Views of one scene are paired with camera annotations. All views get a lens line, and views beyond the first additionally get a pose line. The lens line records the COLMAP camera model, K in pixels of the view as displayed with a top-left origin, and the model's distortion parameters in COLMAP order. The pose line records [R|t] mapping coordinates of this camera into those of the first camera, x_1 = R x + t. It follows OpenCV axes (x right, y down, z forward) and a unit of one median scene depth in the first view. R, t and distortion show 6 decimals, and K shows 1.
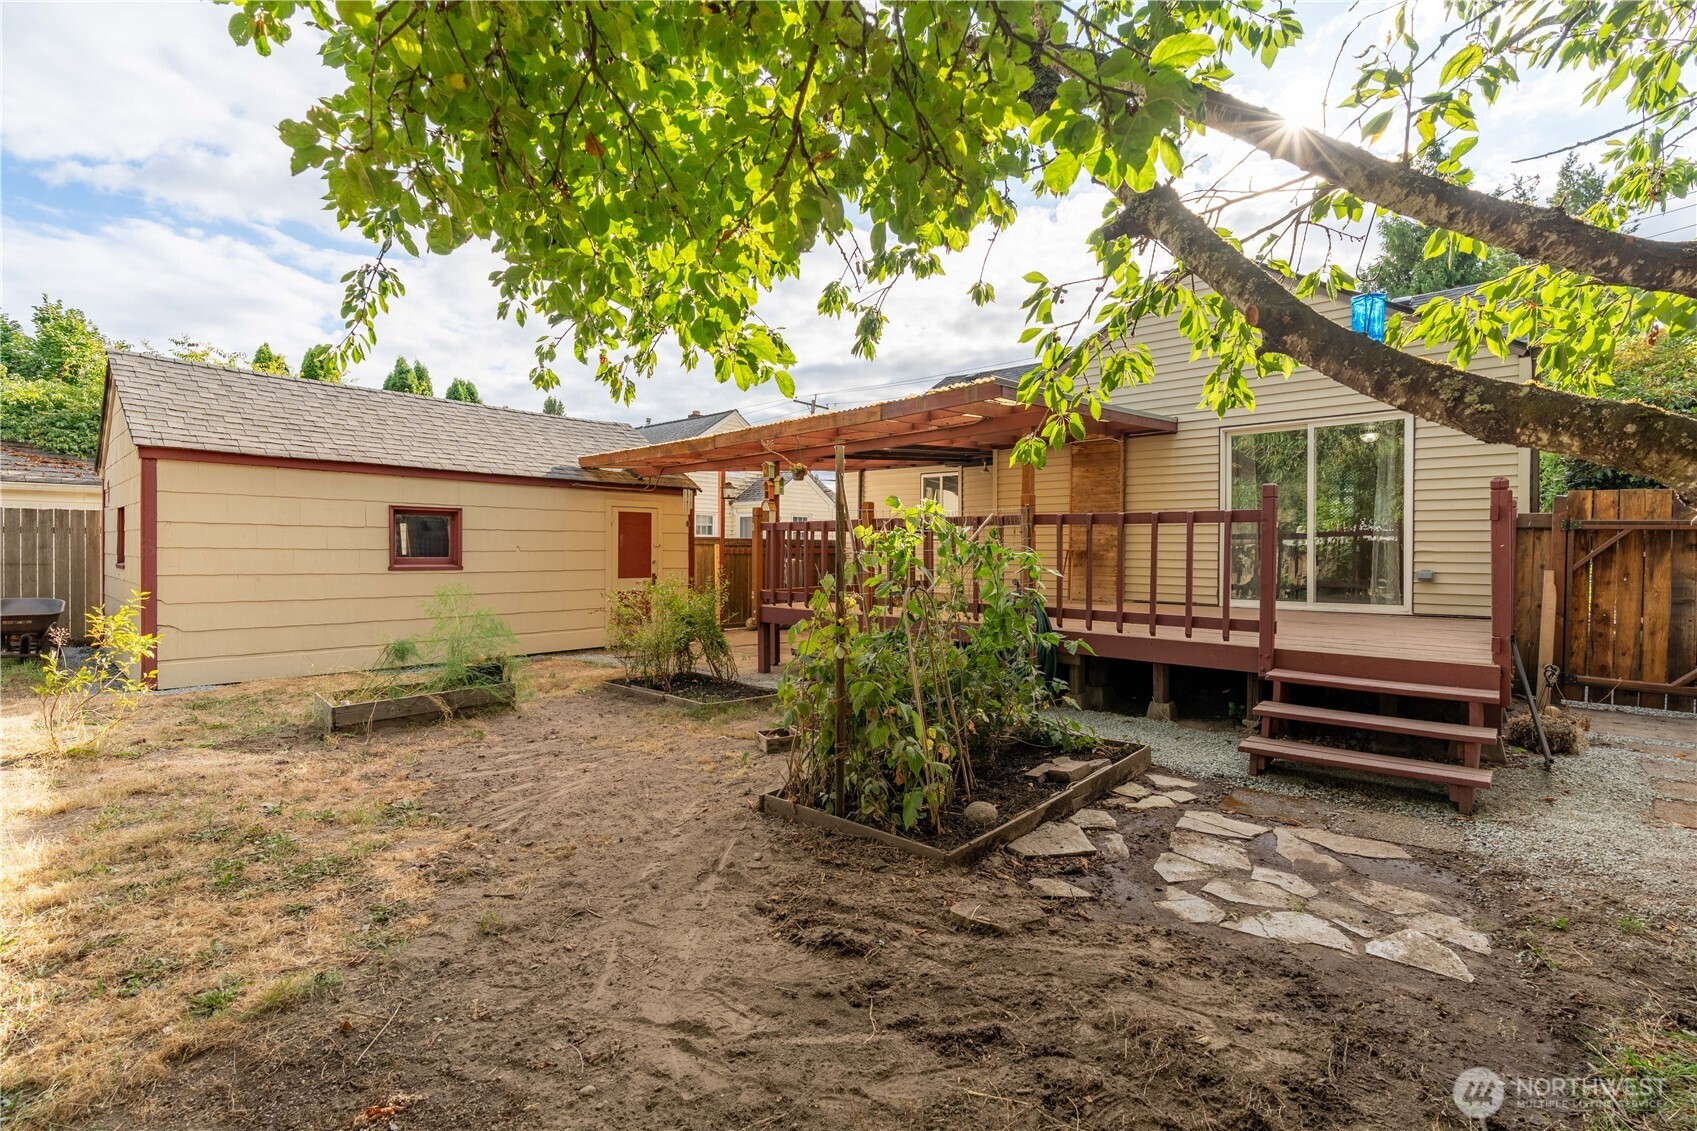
lens RADIAL K [[761.5, 0, 844.6], [0, 761.5, 559.6], [0, 0, 1]] dist [-0.005032, 0.001440]
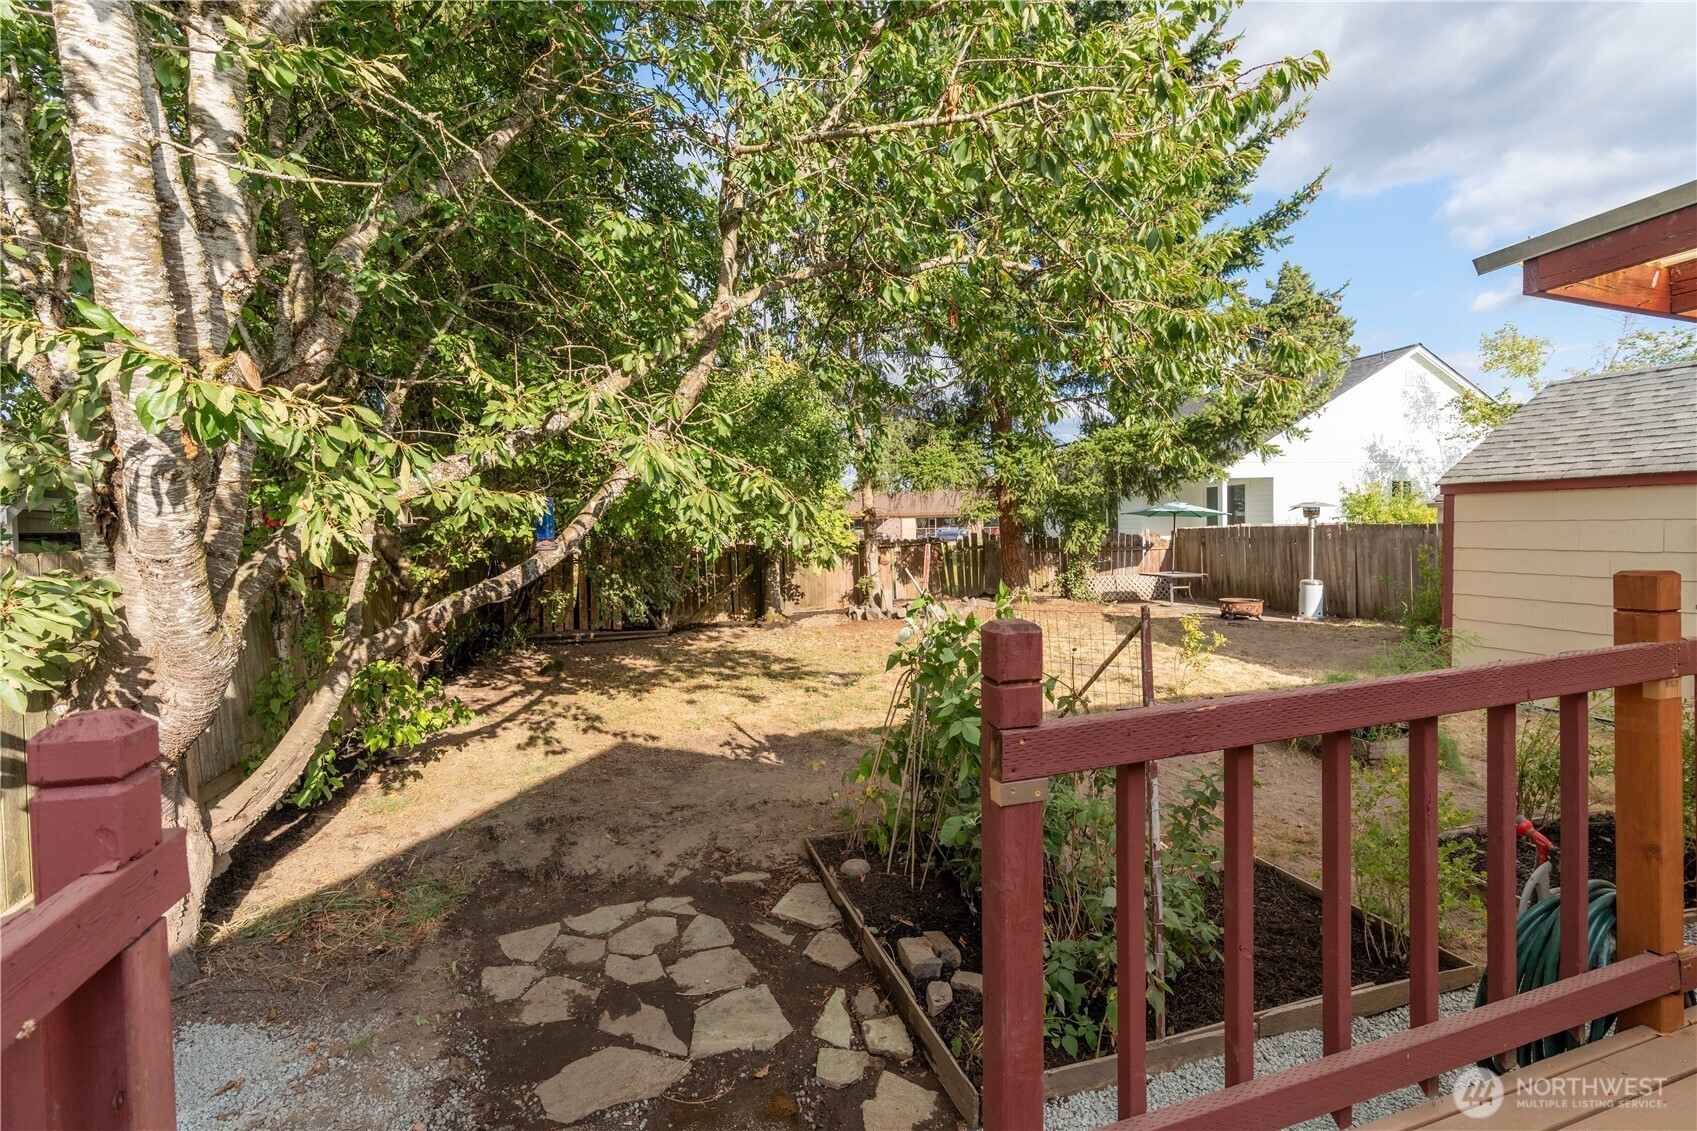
lens RADIAL K [[761.5, 0, 844.6], [0, 761.5, 559.6], [0, 0, 1]] dist [-0.005032, 0.001440]
pose [[-0.506263, 0.043435, -0.861285, 1.137774], [0.008224, 0.998929, 0.045542, -0.180987], [0.862340, 0.015973, -0.506078, 1.531263]]
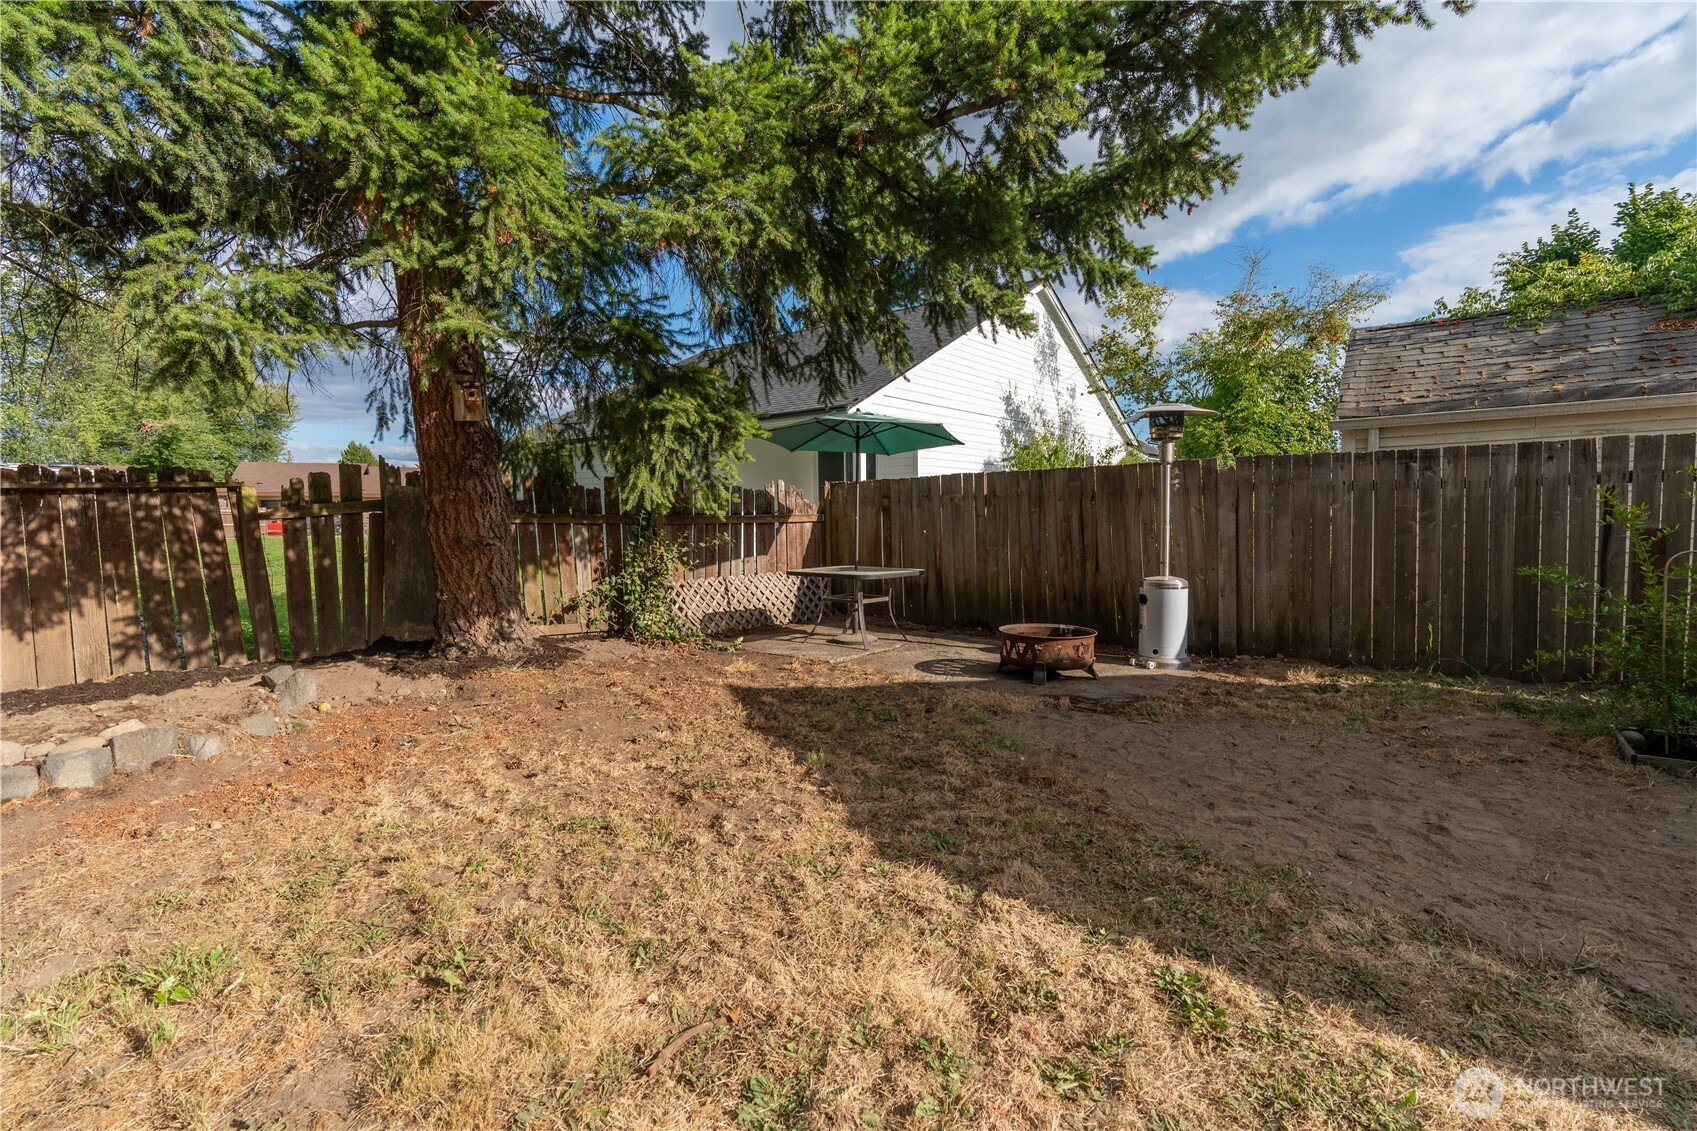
lens RADIAL K [[761.5, 0, 844.6], [0, 761.5, 559.6], [0, 0, 1]] dist [-0.005032, 0.001440]
pose [[0.056798, 0.052895, -0.996983, -1.647195], [-0.005552, 0.998597, 0.052664, -0.013625], [0.998370, 0.002544, 0.057012, 0.789950]]
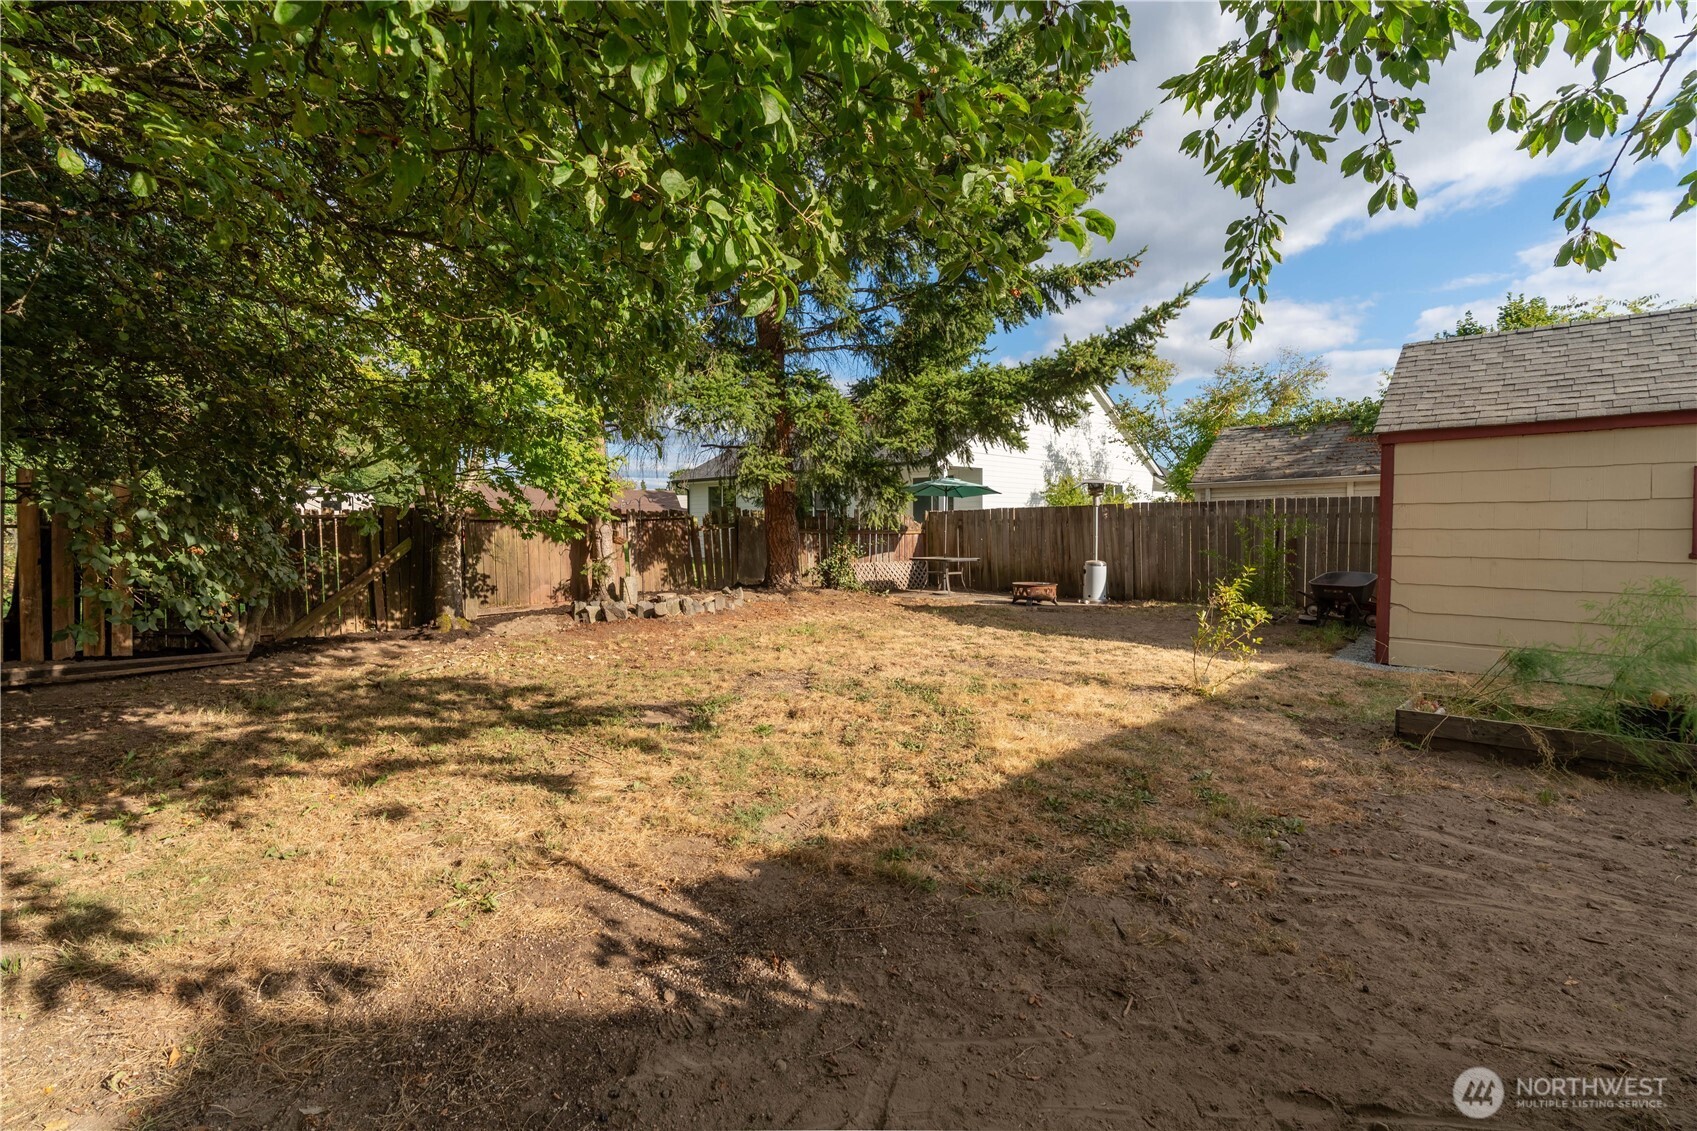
lens RADIAL K [[761.5, 0, 844.6], [0, 761.5, 559.6], [0, 0, 1]] dist [-0.005032, 0.001440]
pose [[-0.038996, 0.033805, -0.998667, 0.325584], [-0.010789, 0.999355, 0.034249, -0.003328], [0.999181, 0.012111, -0.038607, 0.566852]]
